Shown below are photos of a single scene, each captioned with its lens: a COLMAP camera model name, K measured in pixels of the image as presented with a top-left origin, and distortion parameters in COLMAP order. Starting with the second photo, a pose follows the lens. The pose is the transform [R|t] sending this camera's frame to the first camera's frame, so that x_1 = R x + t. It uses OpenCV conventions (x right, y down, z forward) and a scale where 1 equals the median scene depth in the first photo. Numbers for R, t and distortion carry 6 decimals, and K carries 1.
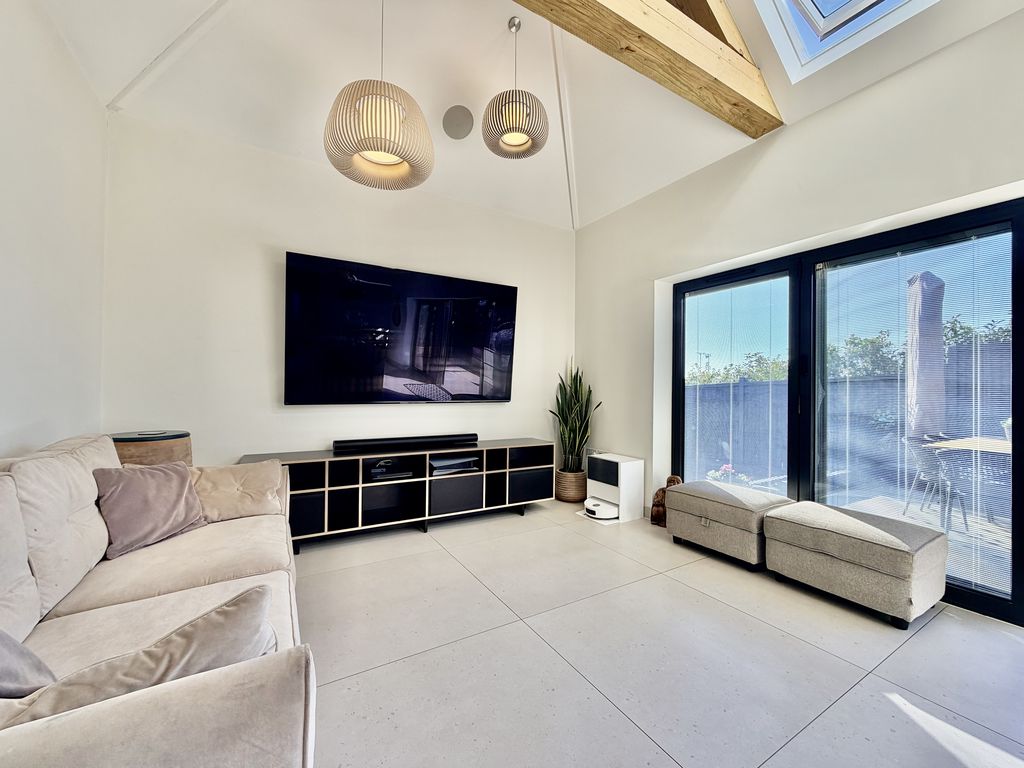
lens RADIAL K [[408.0, 0, 510.7], [0, 408.0, 386.0], [0, 0, 1]] dist [0.000246, -0.001204]
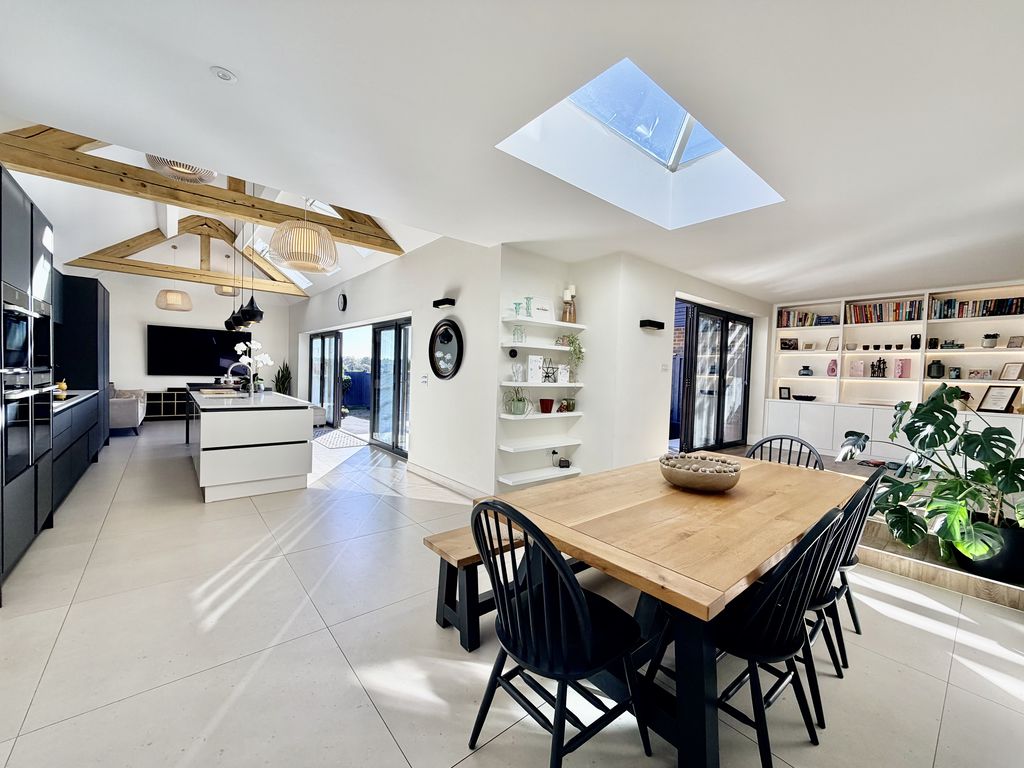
lens RADIAL K [[408.0, 0, 510.7], [0, 408.0, 386.0], [0, 0, 1]] dist [0.000246, -0.001204]
pose [[0.987126, 0.019070, 0.158801, 1.434880], [-0.026541, 0.998632, 0.045060, -0.070965], [-0.157724, -0.048694, 0.986282, -2.130464]]
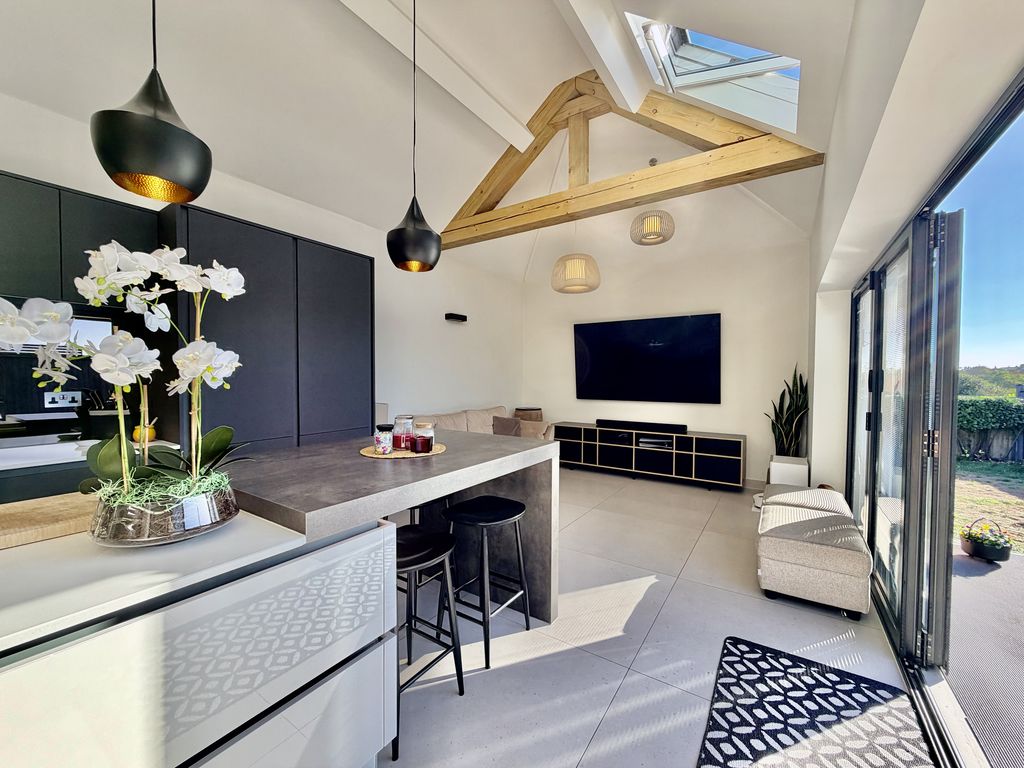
lens RADIAL K [[408.0, 0, 510.7], [0, 408.0, 386.0], [0, 0, 1]] dist [0.000246, -0.001204]
pose [[0.428471, 0.016036, -0.903413, 1.016034], [0.008849, 0.999720, 0.021943, -0.057964], [0.903512, -0.017396, 0.428210, -0.148469]]
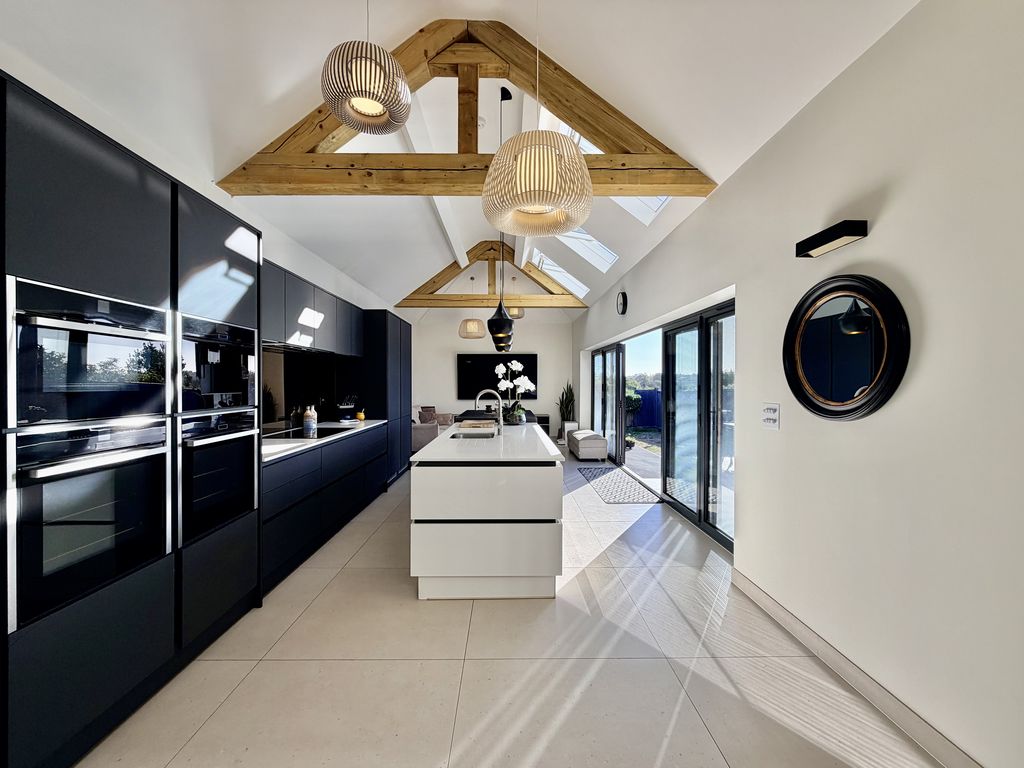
lens RADIAL K [[408.0, 0, 510.7], [0, 408.0, 386.0], [0, 0, 1]] dist [0.000246, -0.001204]
pose [[0.863442, -0.004781, -0.504425, 1.324988], [0.011912, 0.999869, 0.010913, -0.084248], [0.504307, -0.015432, 0.863387, -1.462546]]
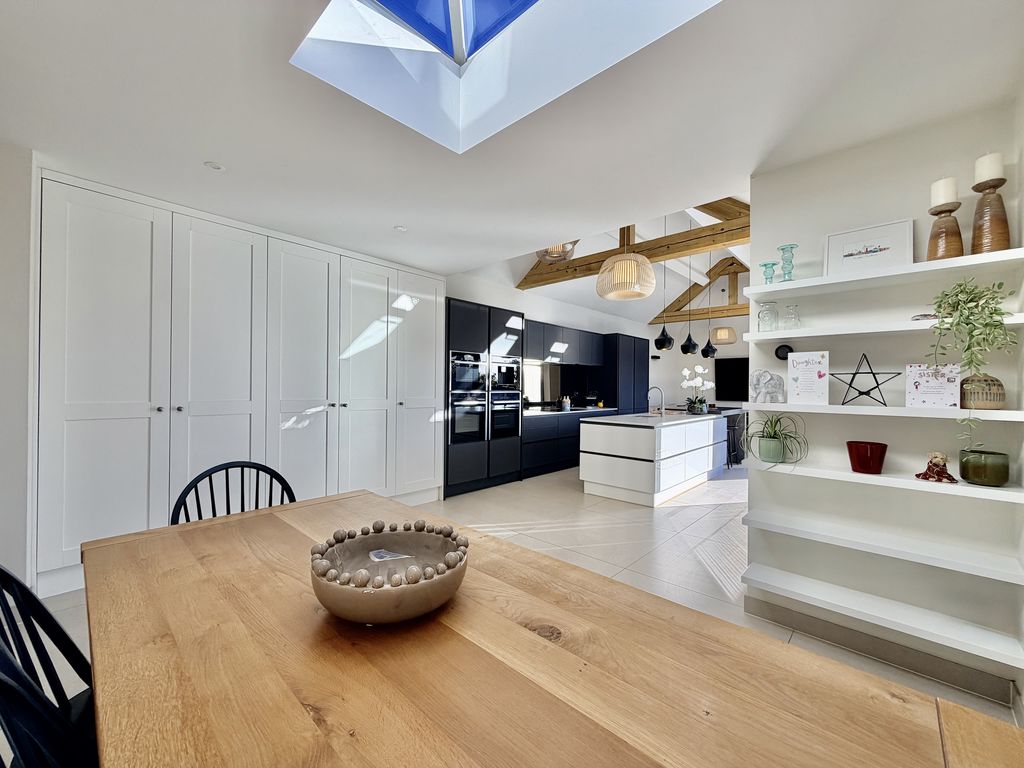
lens RADIAL K [[408.0, 0, 510.7], [0, 408.0, 386.0], [0, 0, 1]] dist [0.000246, -0.001204]
pose [[0.278677, -0.006948, -0.960360, 2.149147], [0.001517, 0.999976, -0.006795, -0.053564], [0.960384, 0.000437, 0.278681, -1.563087]]
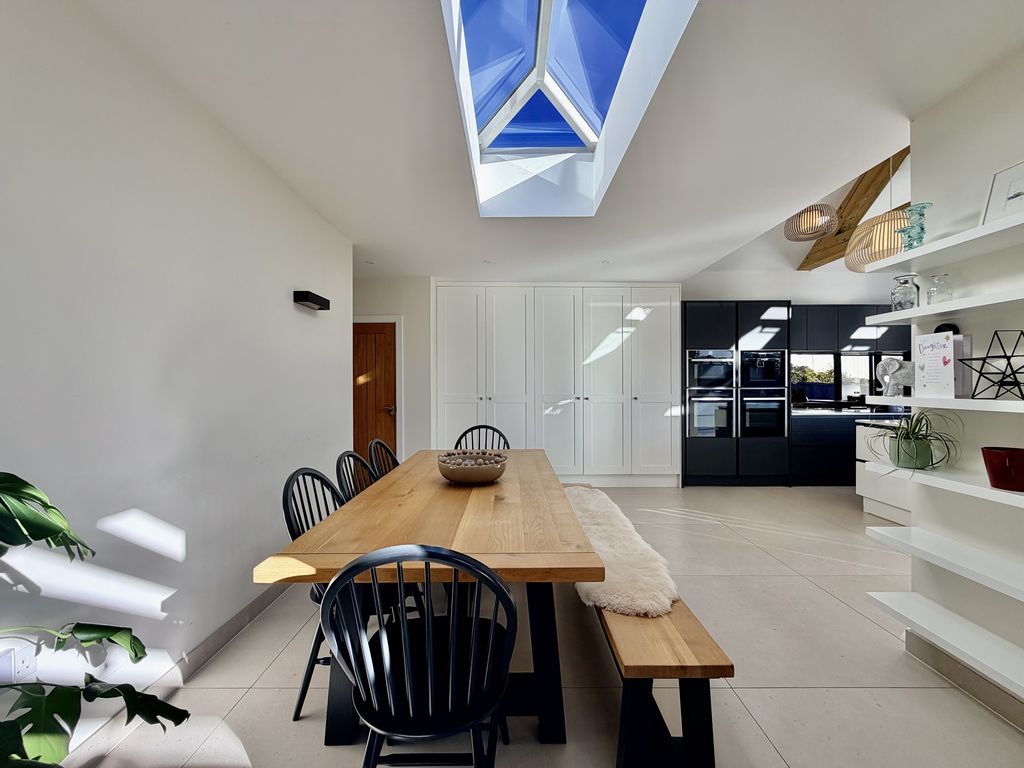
lens RADIAL K [[408.0, 0, 510.7], [0, 408.0, 386.0], [0, 0, 1]] dist [0.000246, -0.001204]
pose [[-0.517288, -0.003388, -0.855805, 2.375497], [0.008650, 0.999920, -0.009187, -0.044202], [0.855768, -0.012155, -0.517217, -1.151824]]
